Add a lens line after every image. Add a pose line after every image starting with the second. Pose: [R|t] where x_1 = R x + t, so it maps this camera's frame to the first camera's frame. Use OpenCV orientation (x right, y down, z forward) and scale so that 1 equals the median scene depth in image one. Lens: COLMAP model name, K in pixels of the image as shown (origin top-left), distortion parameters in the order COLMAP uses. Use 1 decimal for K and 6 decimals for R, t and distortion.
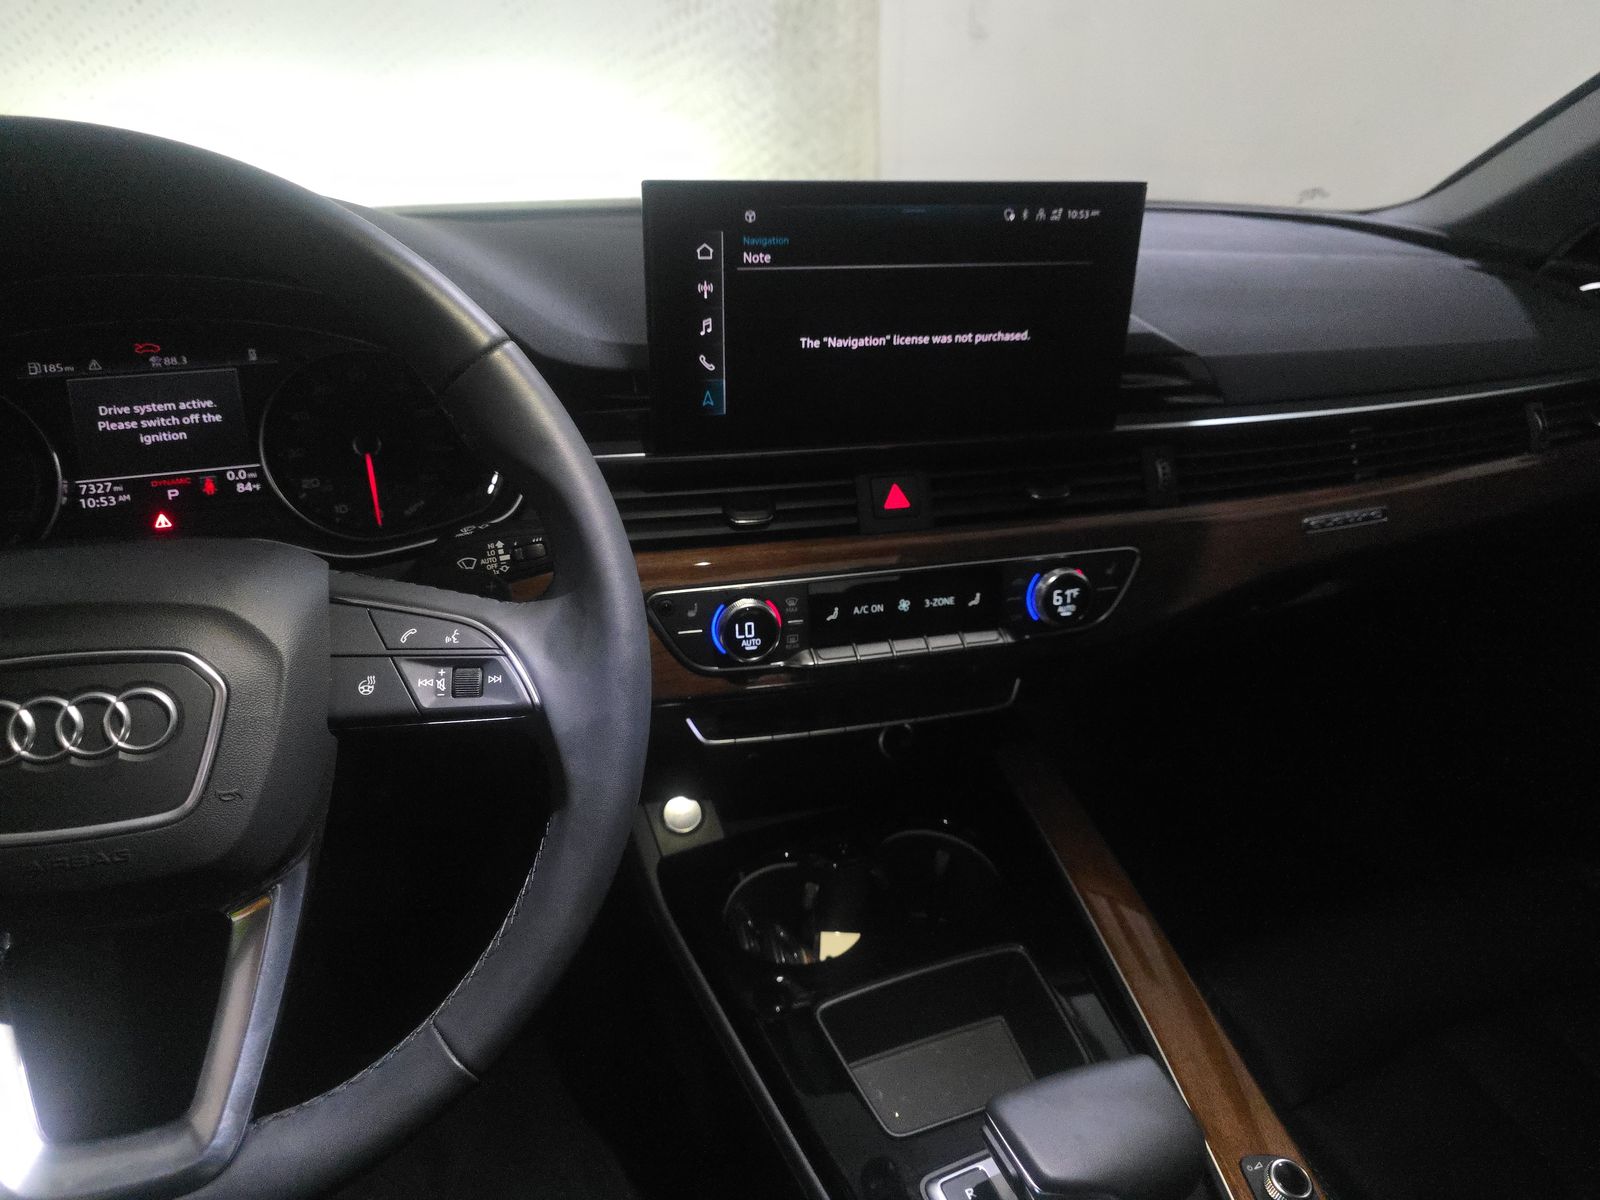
lens RADIAL K [[1048.2, 0, 806.3], [0, 1048.2, 637.8], [0, 0, 1]] dist [0.032794, -0.028111]
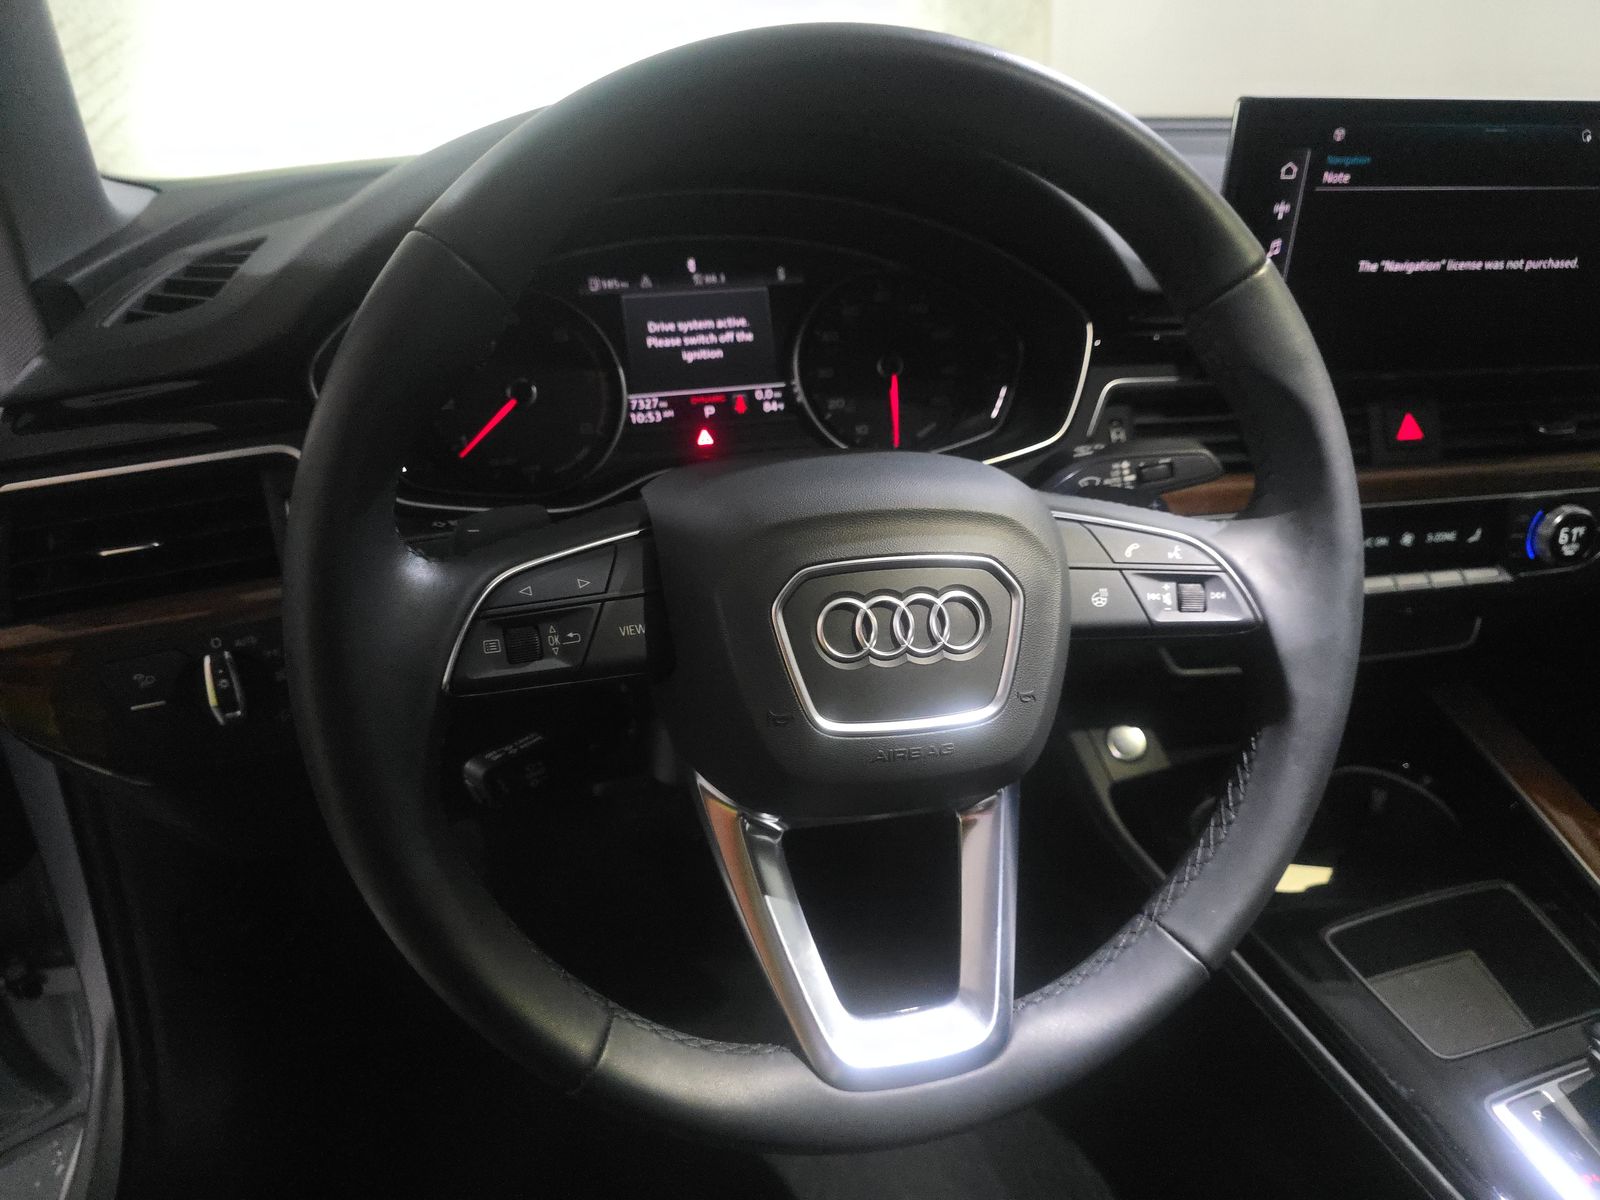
lens RADIAL K [[1048.2, 0, 806.3], [0, 1048.2, 637.8], [0, 0, 1]] dist [0.032794, -0.028111]
pose [[0.998468, 0.031673, -0.045366, -0.454936], [-0.029196, 0.998099, 0.054271, 0.025908], [0.046998, -0.052863, 0.997495, -0.025806]]
